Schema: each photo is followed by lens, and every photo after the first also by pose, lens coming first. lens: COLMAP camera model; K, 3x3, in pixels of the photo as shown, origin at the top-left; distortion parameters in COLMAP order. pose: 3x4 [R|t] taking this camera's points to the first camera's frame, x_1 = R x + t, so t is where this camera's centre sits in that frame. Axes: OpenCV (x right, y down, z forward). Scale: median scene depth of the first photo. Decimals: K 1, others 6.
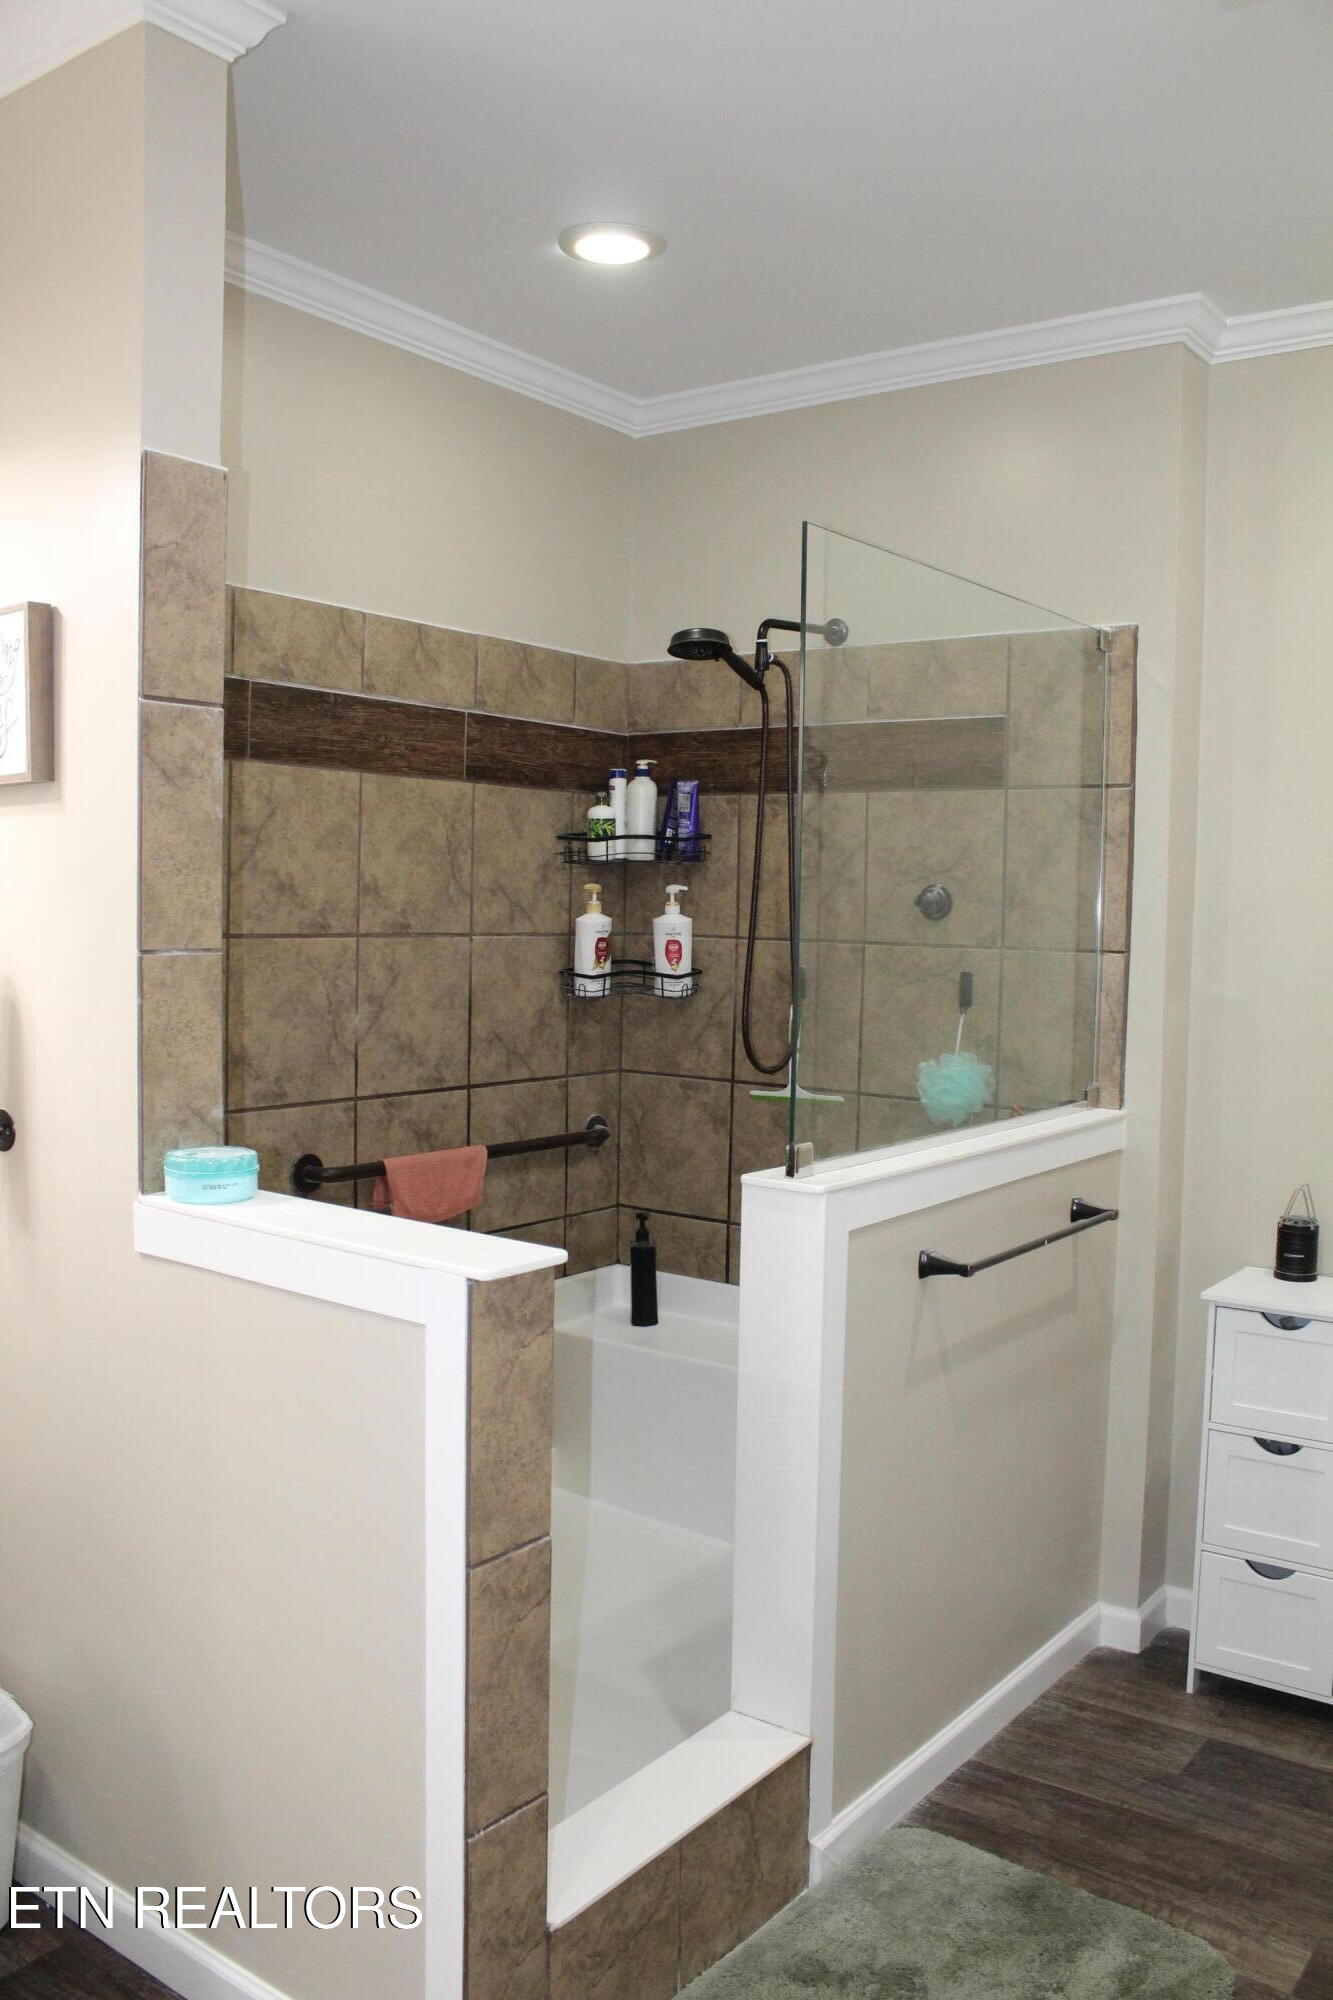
lens RADIAL K [[1664.9, 0, 658.3], [0, 1664.9, 1017.5], [0, 0, 1]] dist [-0.165300, 0.156200]
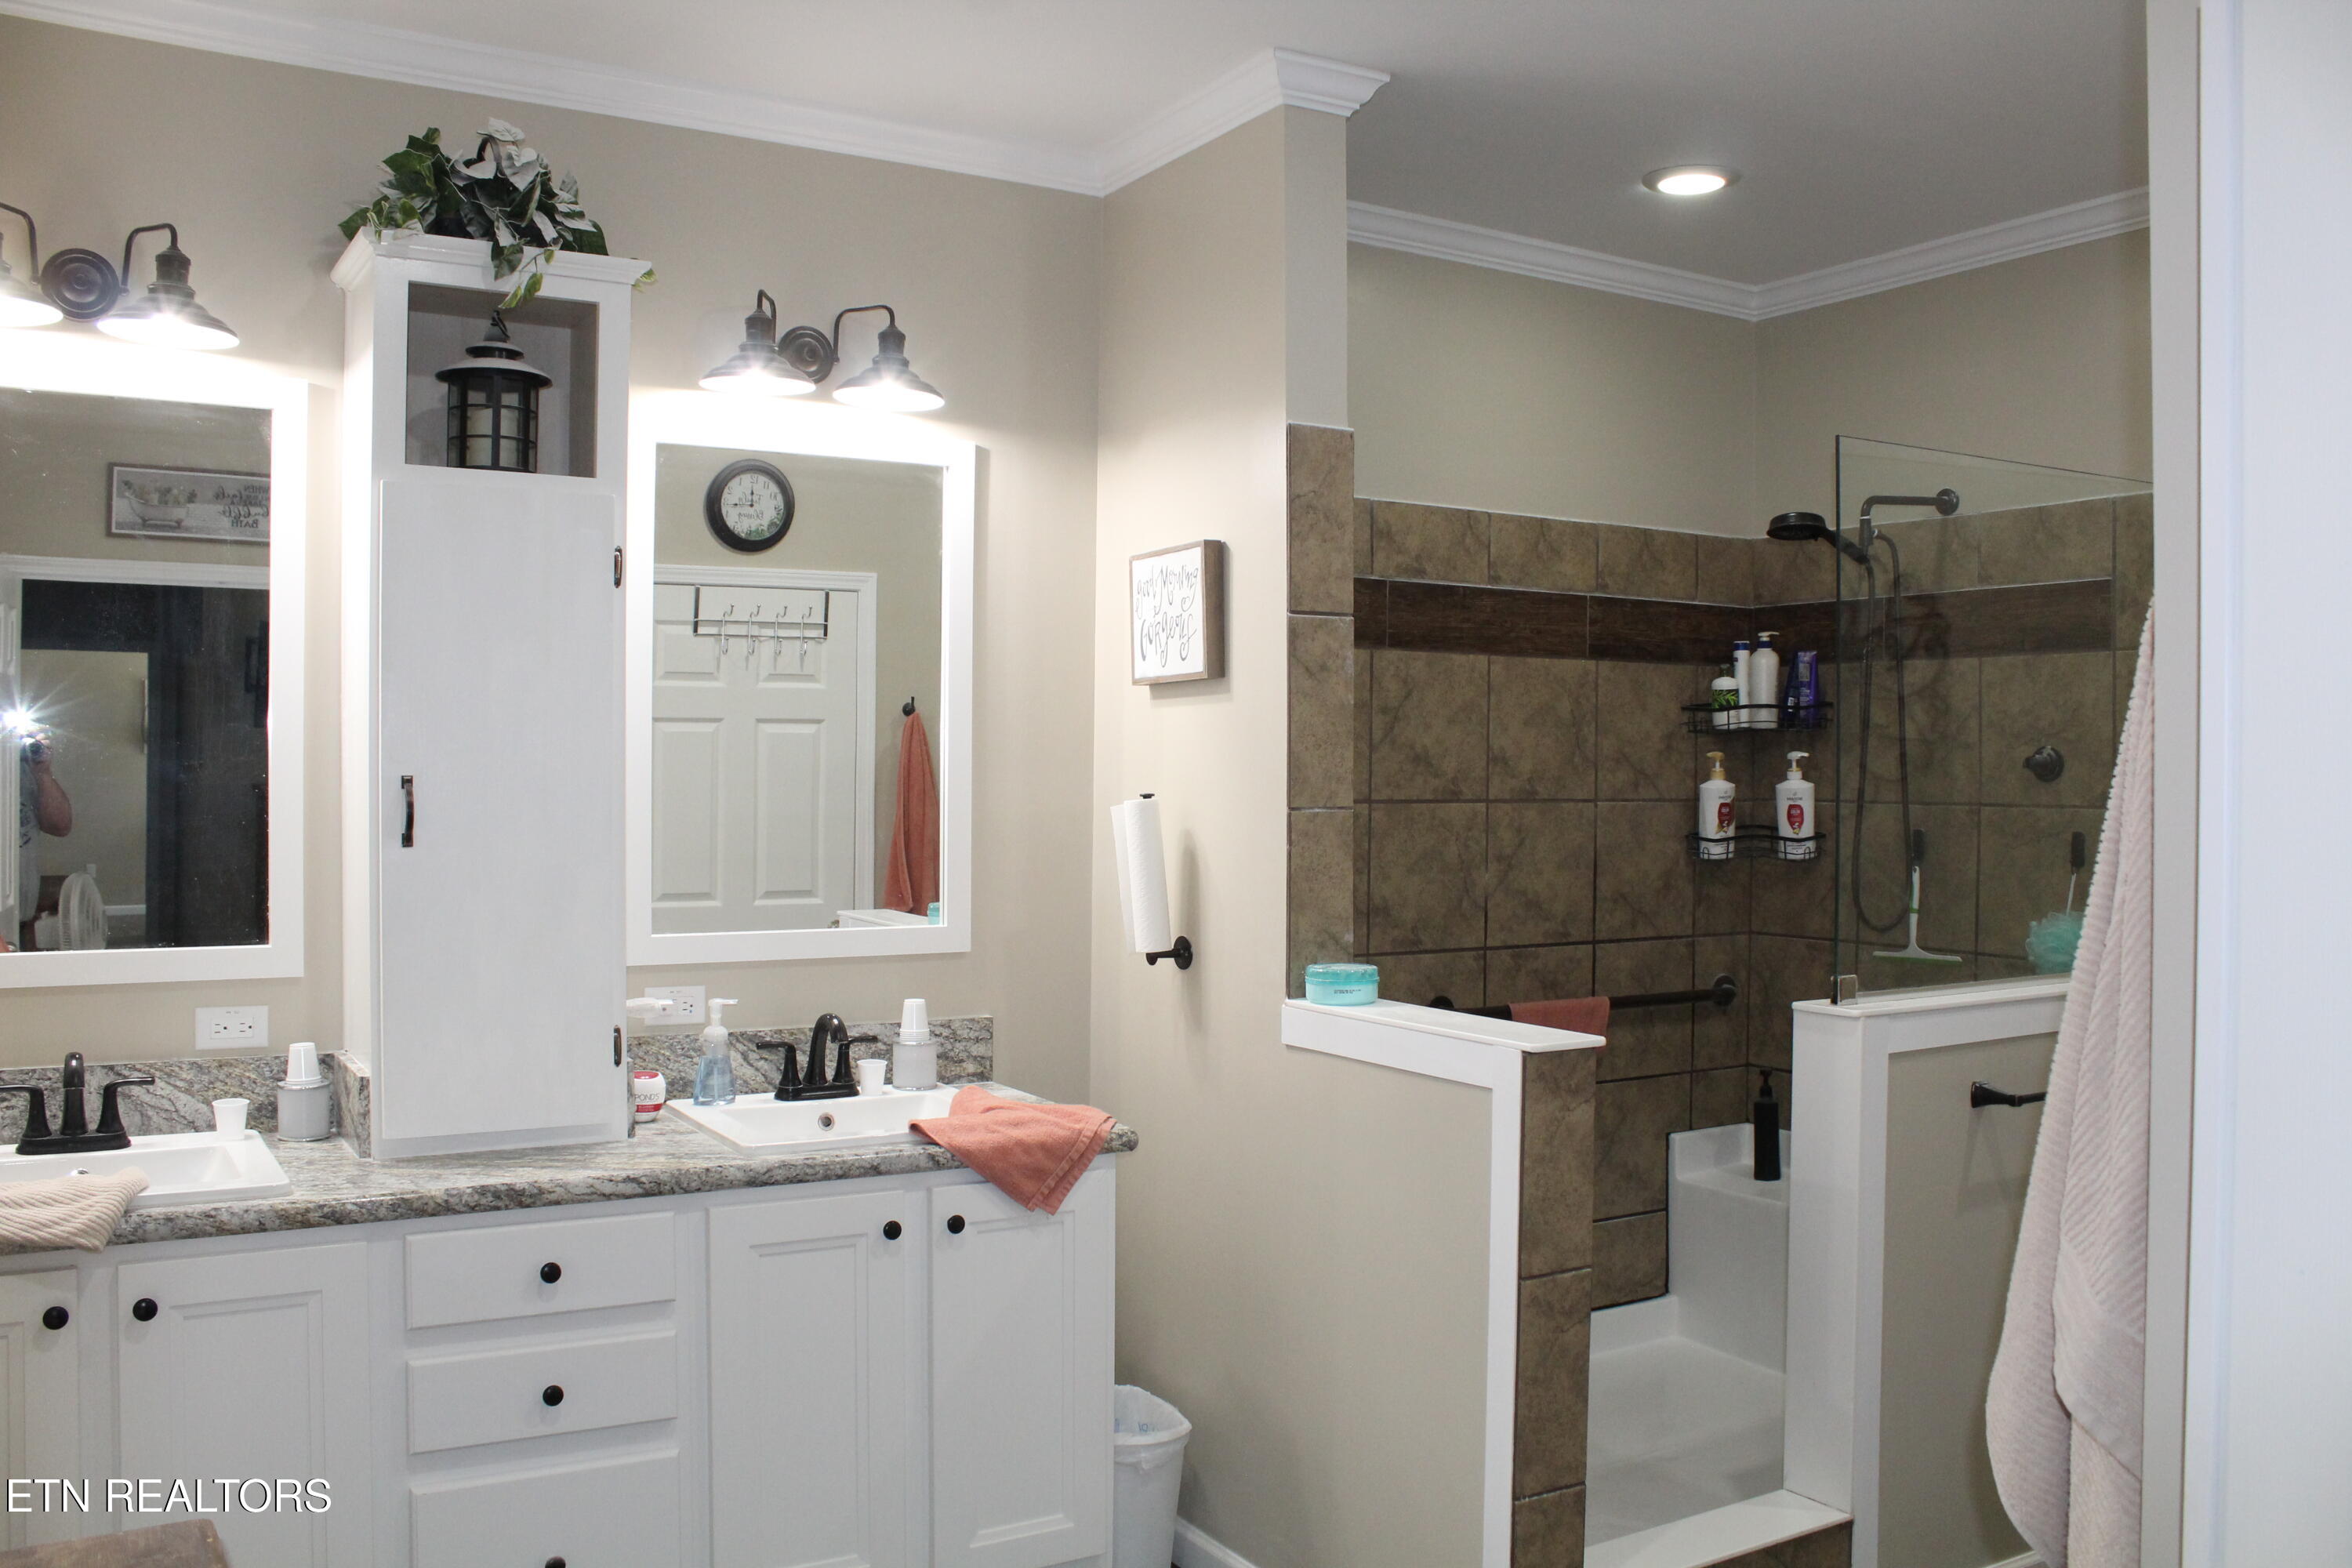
lens RADIAL K [[1957.9, 0, 1167.2], [0, 1957.9, 791.7], [0, 0, 1]] dist [-0.165300, 0.156200]
pose [[0.927548, -0.011140, -0.373537, 0.107174], [-0.012390, 0.998089, -0.060532, 0.025788], [0.373498, 0.060775, 0.925638, -0.290524]]
